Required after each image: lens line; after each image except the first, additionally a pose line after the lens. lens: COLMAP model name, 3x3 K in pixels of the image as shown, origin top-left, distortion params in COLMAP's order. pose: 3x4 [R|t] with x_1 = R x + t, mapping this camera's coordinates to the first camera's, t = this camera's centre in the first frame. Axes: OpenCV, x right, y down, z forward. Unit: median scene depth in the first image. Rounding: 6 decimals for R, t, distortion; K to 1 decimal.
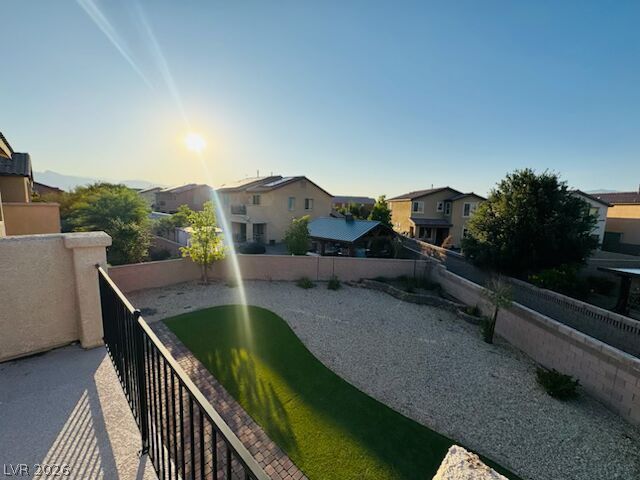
lens RADIAL K [[257.6, 0, 319.5], [0, 257.6, 238.6], [0, 0, 1]] dist [0.000811, 0.000240]
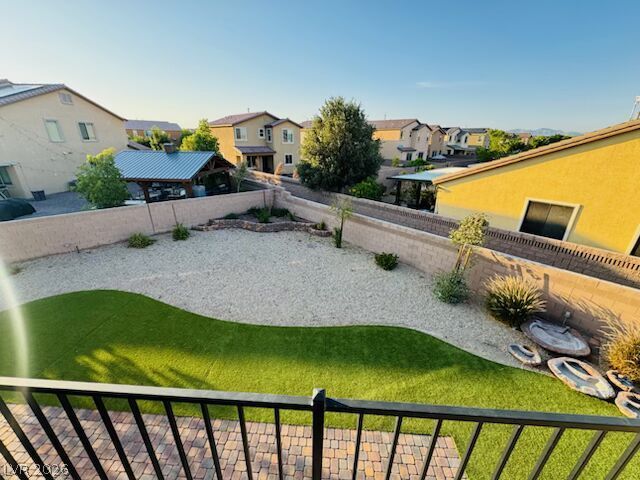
lens RADIAL K [[257.6, 0, 319.5], [0, 257.6, 238.6], [0, 0, 1]] dist [0.000811, 0.000240]
pose [[0.765374, -0.254553, 0.591105, -0.097985], [0.091247, 0.952098, 0.291863, -0.010580], [-0.637084, -0.169448, 0.751938, 0.076646]]
